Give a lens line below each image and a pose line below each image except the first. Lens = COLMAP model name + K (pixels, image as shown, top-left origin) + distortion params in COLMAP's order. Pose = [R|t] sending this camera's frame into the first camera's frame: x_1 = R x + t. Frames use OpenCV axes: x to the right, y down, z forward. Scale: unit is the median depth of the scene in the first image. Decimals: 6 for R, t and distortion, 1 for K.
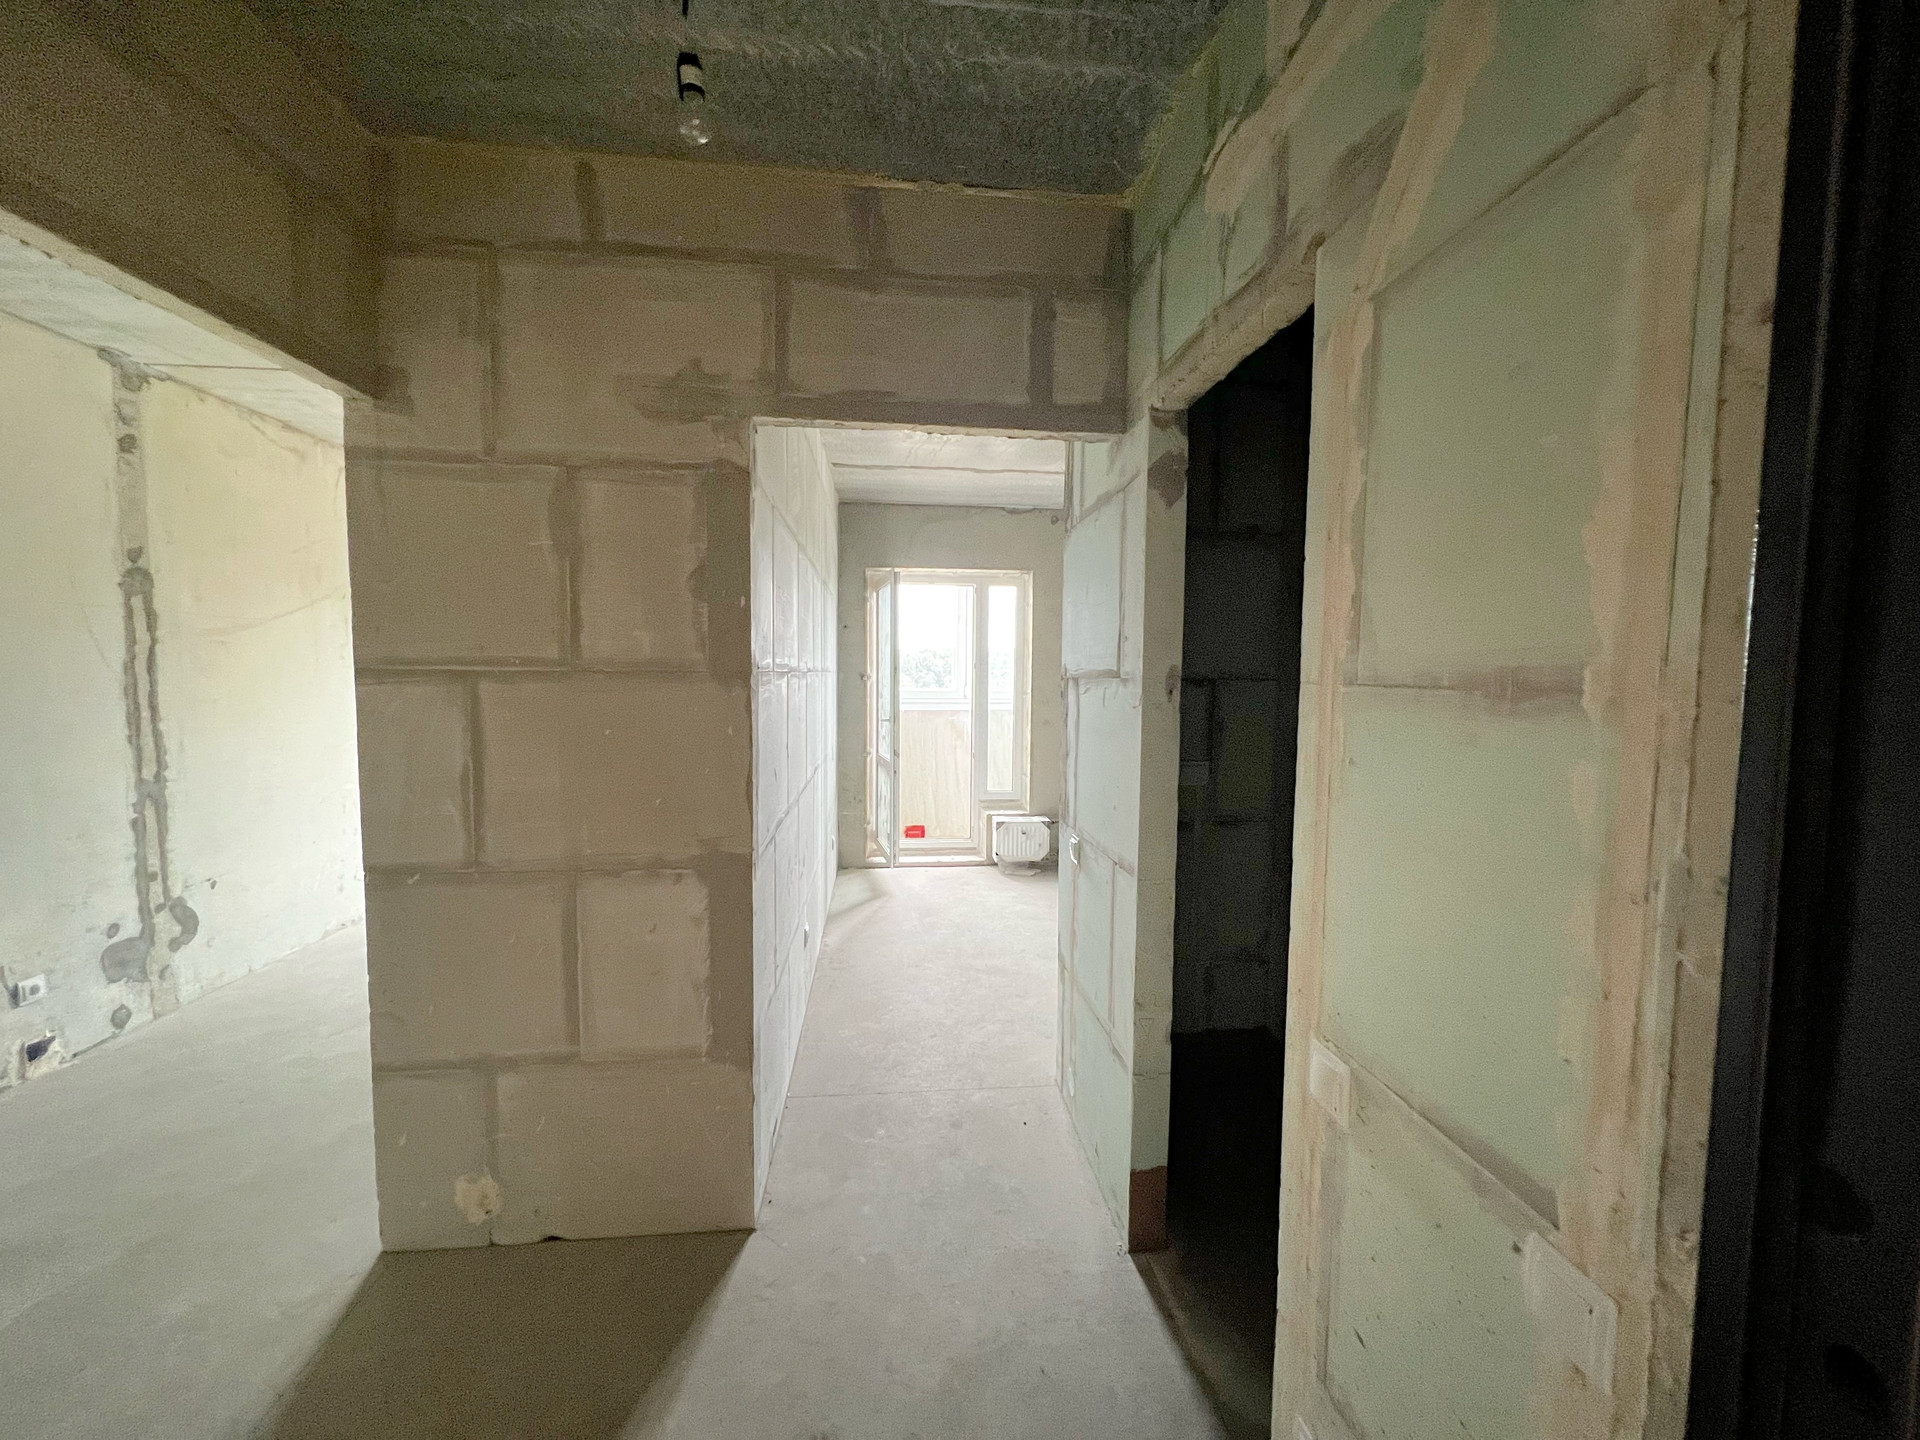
lens RADIAL K [[766.3, 0, 960.8], [0, 766.3, 723.3], [0, 0, 1]] dist [-0.000388, 0.000186]
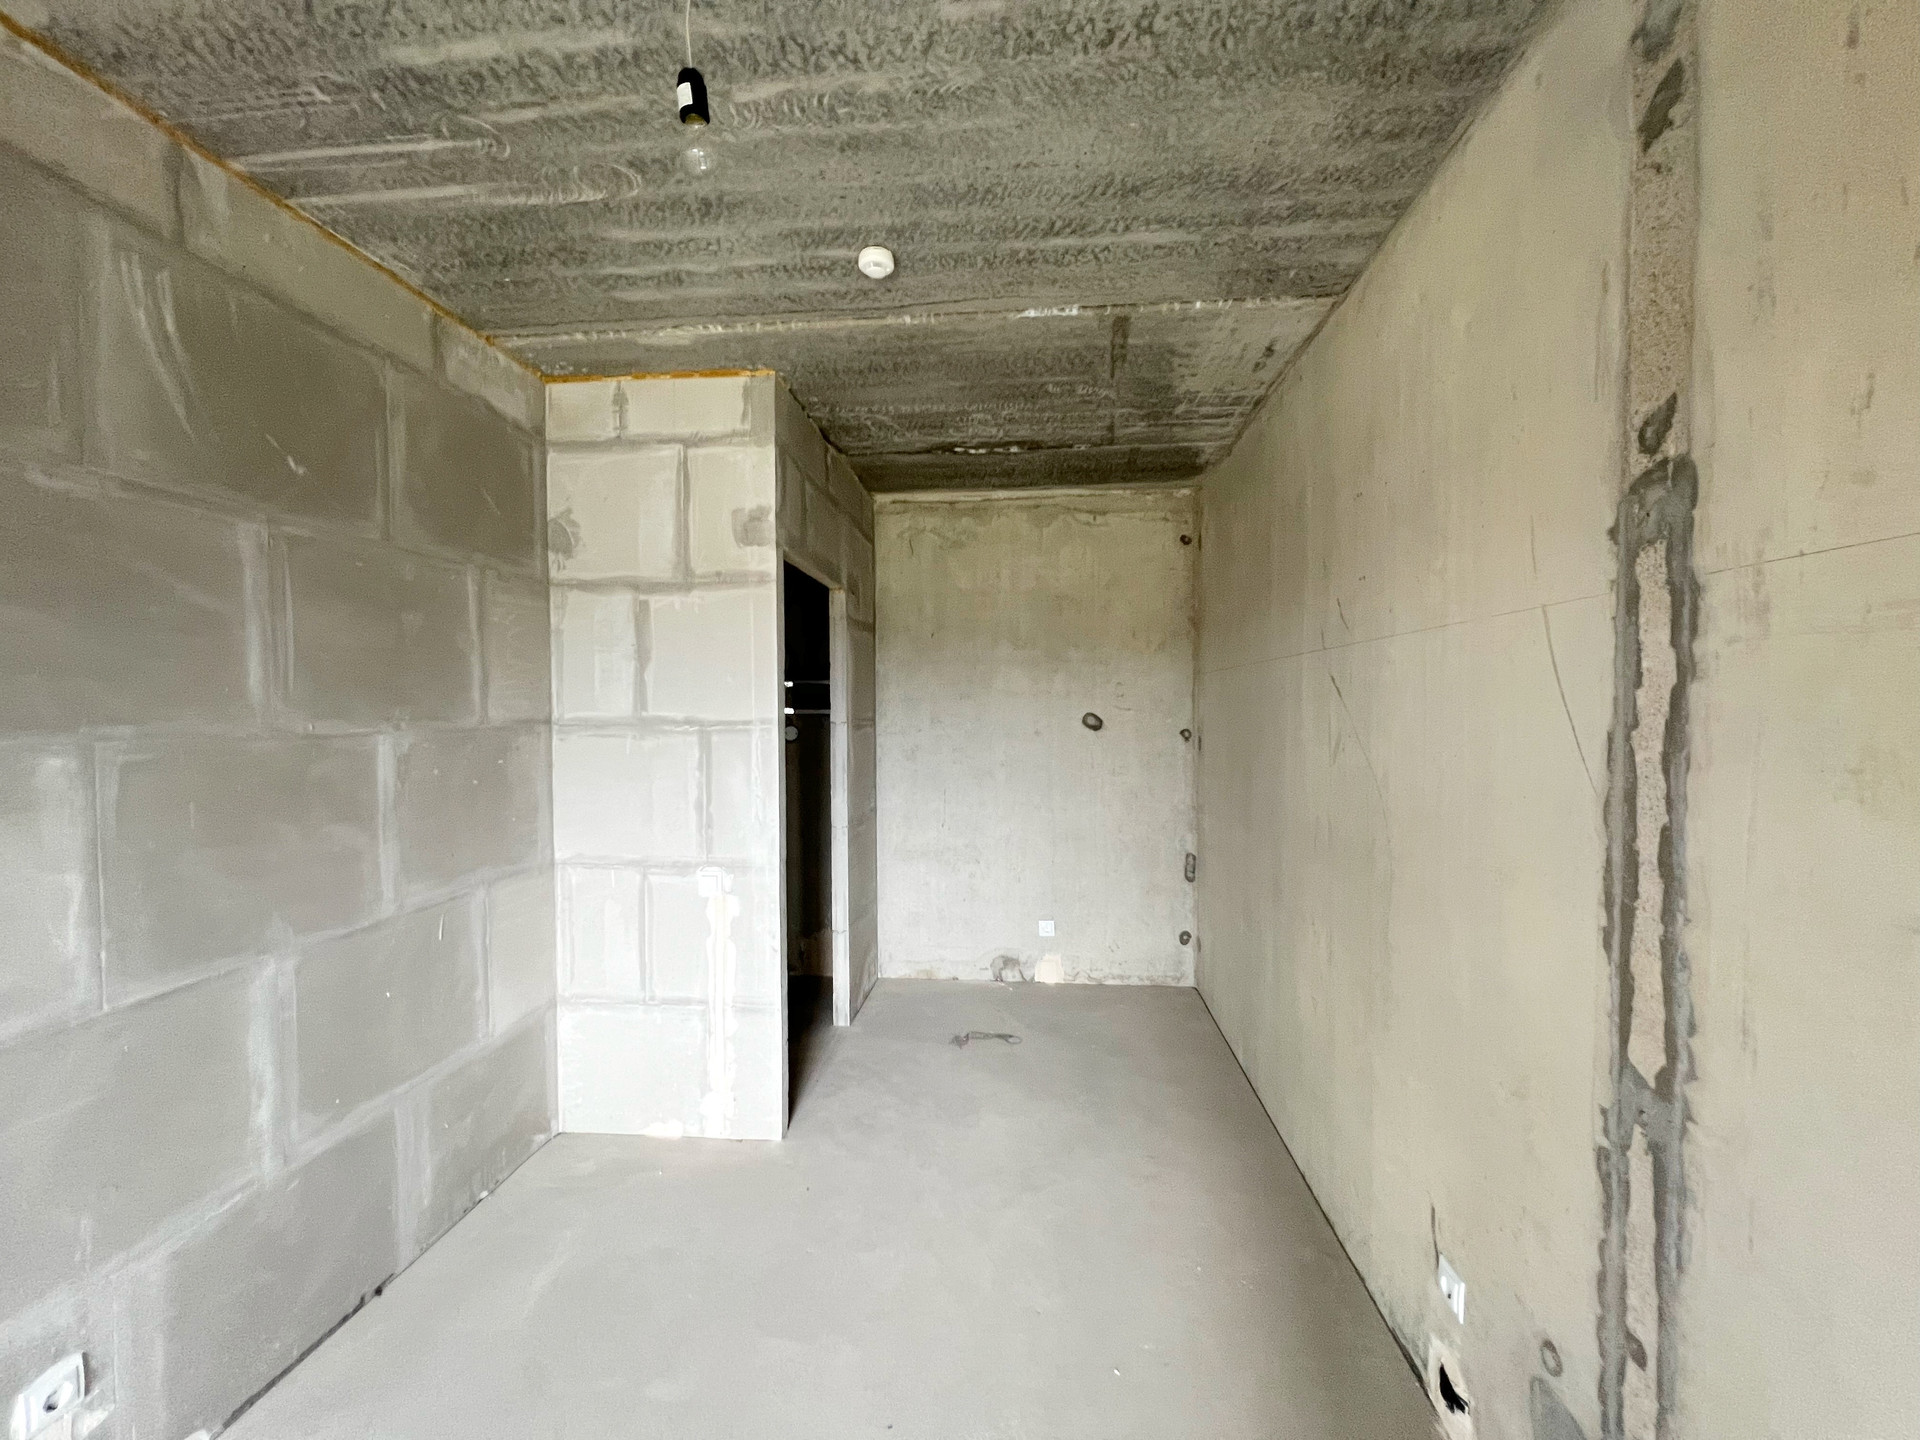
lens RADIAL K [[766.3, 0, 960.5], [0, 766.3, 724.3], [0, 0, 1]] dist [-0.000388, 0.000186]
pose [[-0.980384, -0.011059, 0.196788, -0.826160], [0.007250, 0.995726, 0.092072, -0.118837], [-0.196965, 0.091693, -0.976113, 1.388401]]
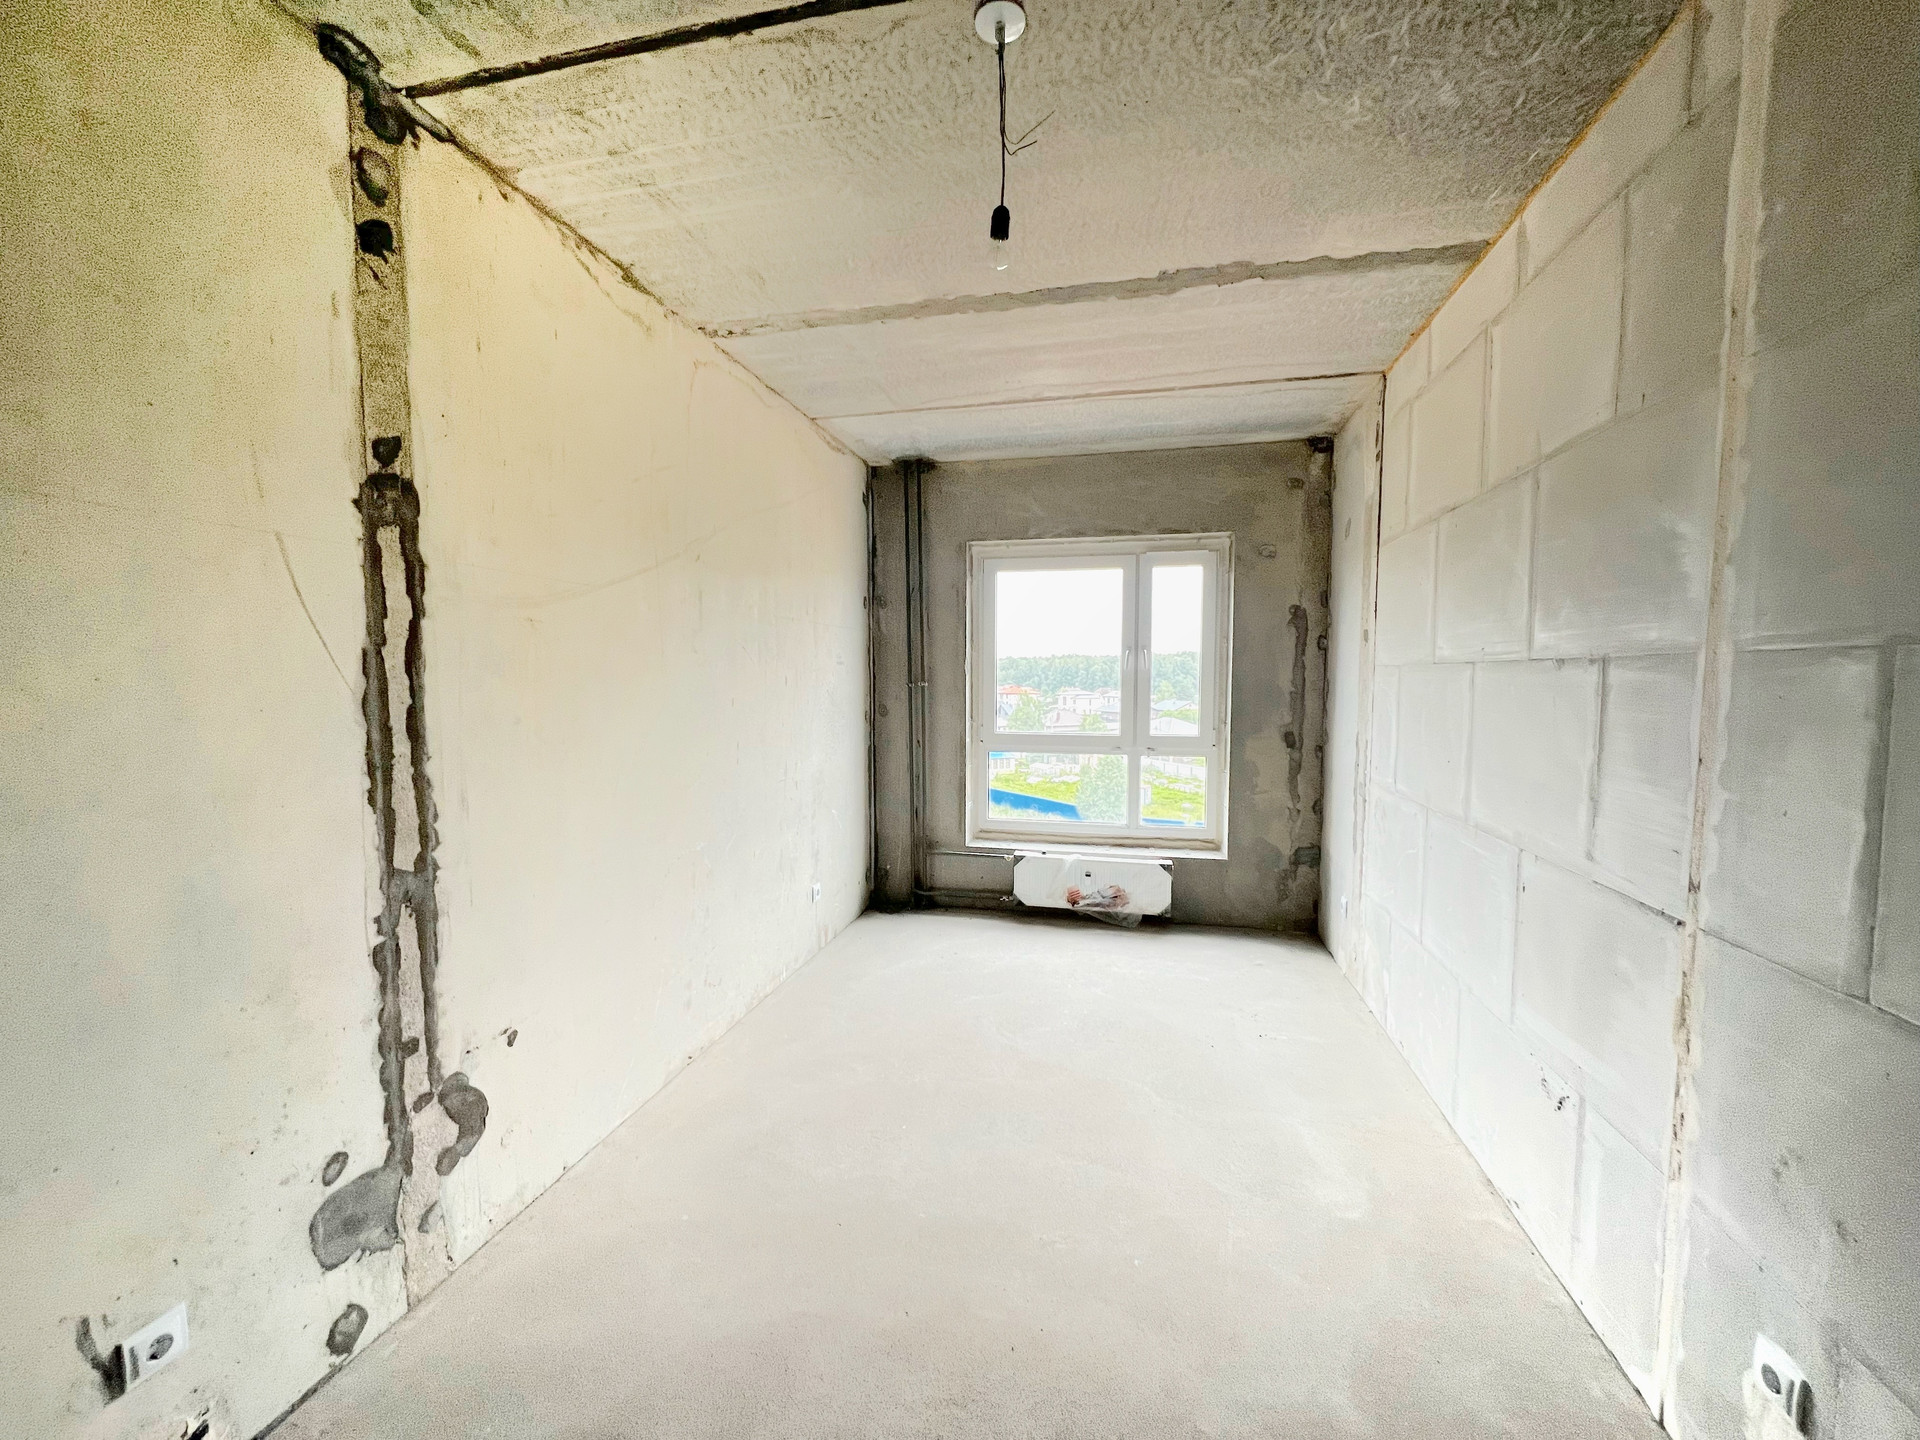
lens RADIAL K [[766.3, 0, 959.8], [0, 766.3, 723.7], [0, 0, 1]] dist [-0.000388, 0.000186]
pose [[0.947445, 0.009459, -0.319780, -0.519394], [-0.011521, 0.999923, -0.004557, -0.030975], [0.319712, 0.008002, 0.947481, 0.614097]]
